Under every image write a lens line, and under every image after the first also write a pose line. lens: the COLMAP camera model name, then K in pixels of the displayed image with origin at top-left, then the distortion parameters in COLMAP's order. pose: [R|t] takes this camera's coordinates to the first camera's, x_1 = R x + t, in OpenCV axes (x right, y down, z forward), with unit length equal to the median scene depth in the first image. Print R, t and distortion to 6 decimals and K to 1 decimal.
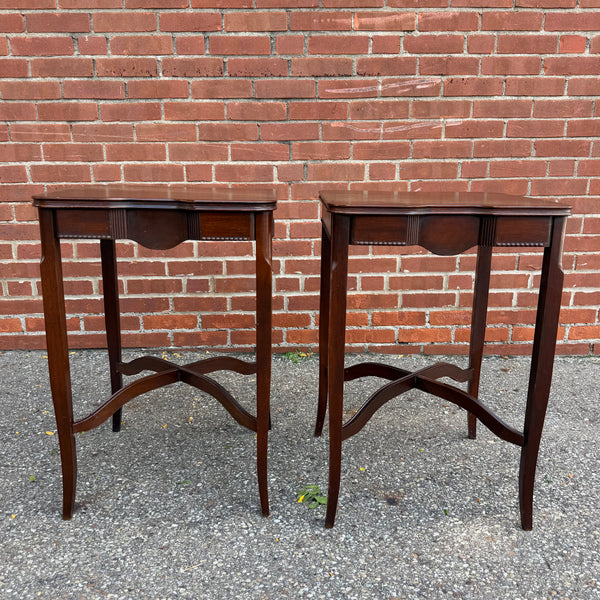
lens RADIAL K [[588.8, 0, 302.3], [0, 588.8, 298.9], [0, 0, 1]] dist [0.114966, -0.217798]
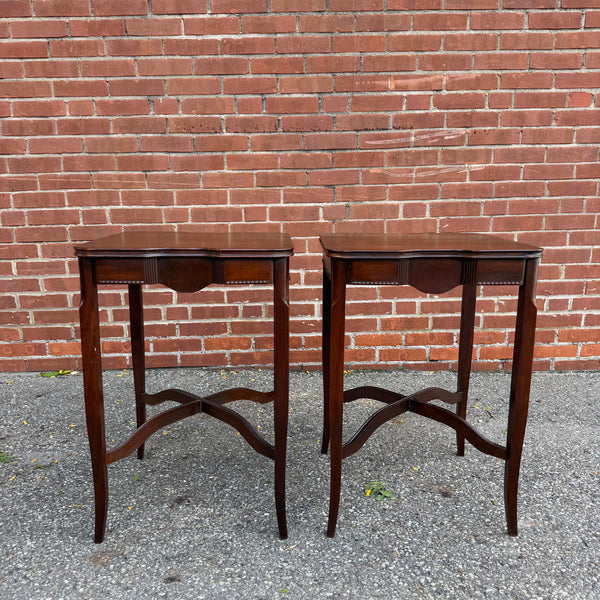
lens RADIAL K [[561.7, 0, 301.3], [0, 561.7, 301.8], [0, 0, 1]] dist [0.123717, -0.234456]
pose [[0.999920, -0.010244, -0.007388, -0.079728], [0.009979, 0.999334, -0.035099, -0.002199], [0.007742, 0.035022, 0.999357, -0.090547]]
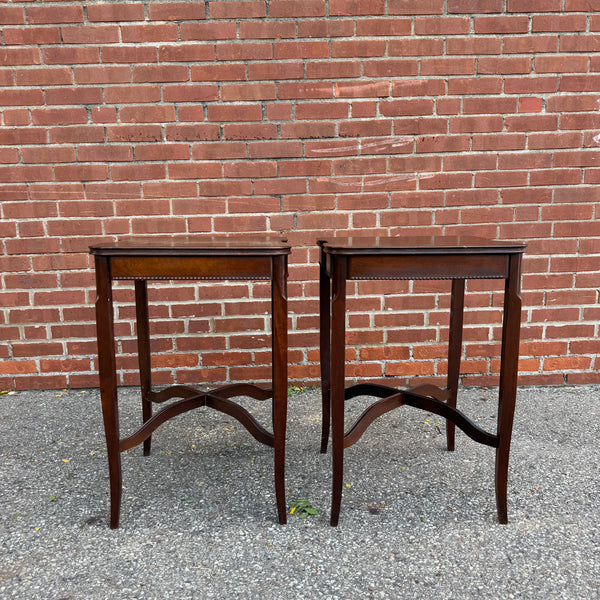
lens RADIAL K [[587.9, 0, 299.6], [0, 587.9, 301.7], [0, 0, 1]] dist [0.145950, -0.295807]
pose [[0.999796, -0.019868, -0.003714, 0.015038], [0.019532, 0.996968, -0.075319, 0.019092], [0.005200, 0.075231, 0.997153, -0.095012]]
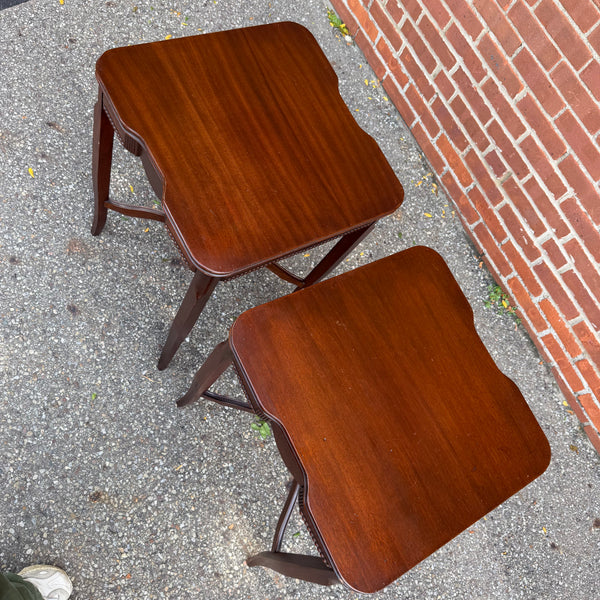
lens RADIAL K [[564.0, 0, 298.6], [0, 564.0, 297.1], [0, 0, 1]] dist [0.102930, -0.211765]
pose [[0.431958, 0.876113, -0.214100, 0.046817], [-0.508396, 0.432613, 0.744567, -0.434335], [0.744947, -0.212774, 0.632283, 0.248897]]
